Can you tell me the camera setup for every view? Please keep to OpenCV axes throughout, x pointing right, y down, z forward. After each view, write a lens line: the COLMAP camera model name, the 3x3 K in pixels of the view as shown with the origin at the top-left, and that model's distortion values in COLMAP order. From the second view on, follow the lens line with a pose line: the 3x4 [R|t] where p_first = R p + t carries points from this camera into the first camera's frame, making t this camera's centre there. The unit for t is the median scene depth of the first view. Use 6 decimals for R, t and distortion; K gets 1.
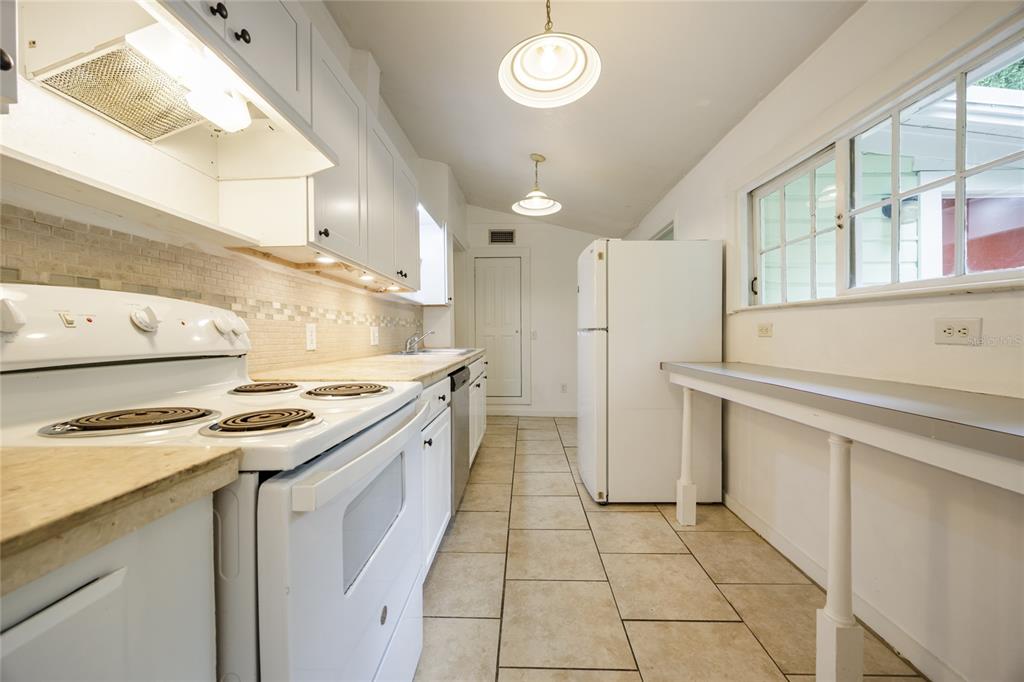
lens RADIAL K [[394.7, 0, 512.3], [0, 394.7, 338.8], [0, 0, 1]] dist [-0.000893, -0.000031]
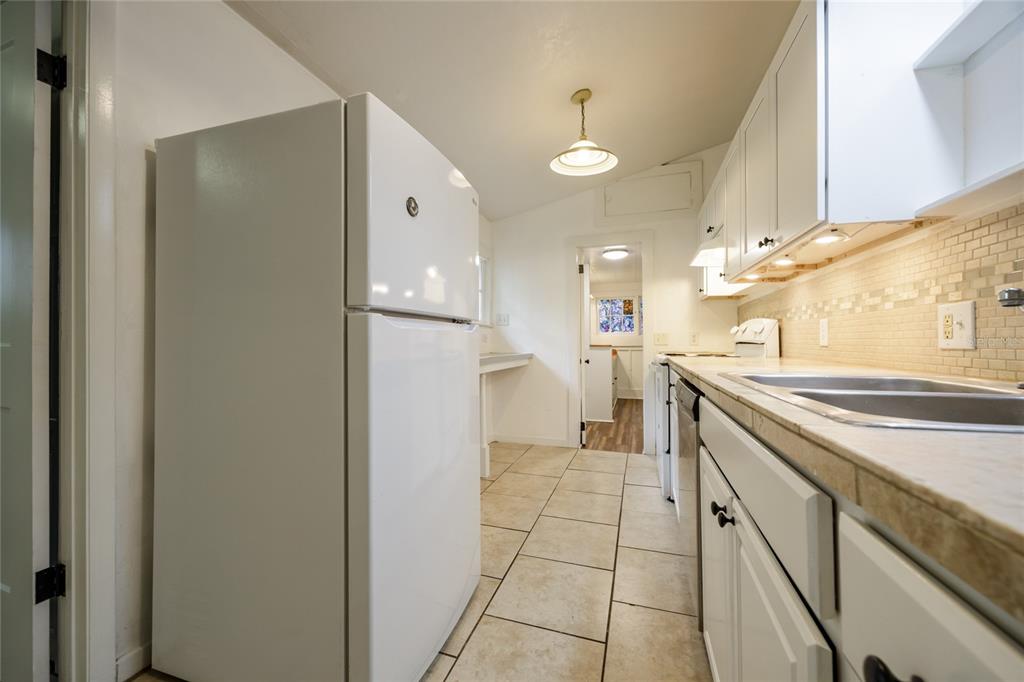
lens RADIAL K [[394.7, 0, 512.3], [0, 394.7, 338.8], [0, 0, 1]] dist [-0.000893, -0.000031]
pose [[-0.961363, 0.006357, 0.275209, -0.038844], [0.007757, 0.999962, 0.003999, 0.001612], [-0.275173, 0.005979, -0.961376, 2.118713]]
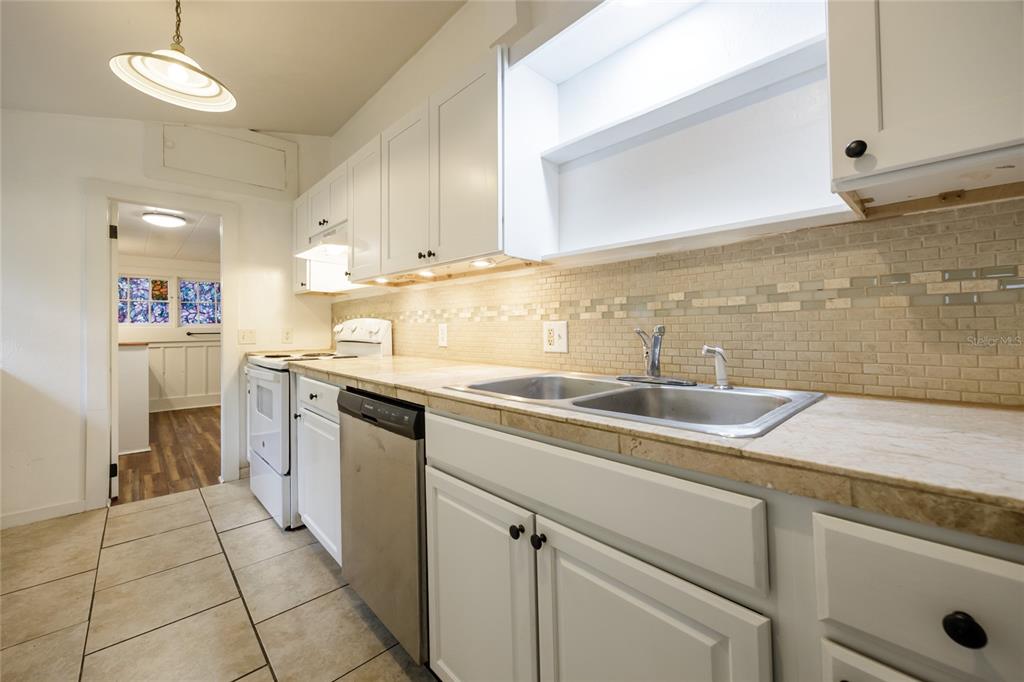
lens RADIAL K [[400.0, 0, 494.7], [0, 400.0, 320.8], [0, 0, 1]] dist [-0.000169, 0.000342]
pose [[-0.722617, -0.010318, -0.691172, 0.193215], [-0.003288, 0.999929, -0.011490, -0.033498], [0.691241, -0.006031, -0.722599, 1.934815]]
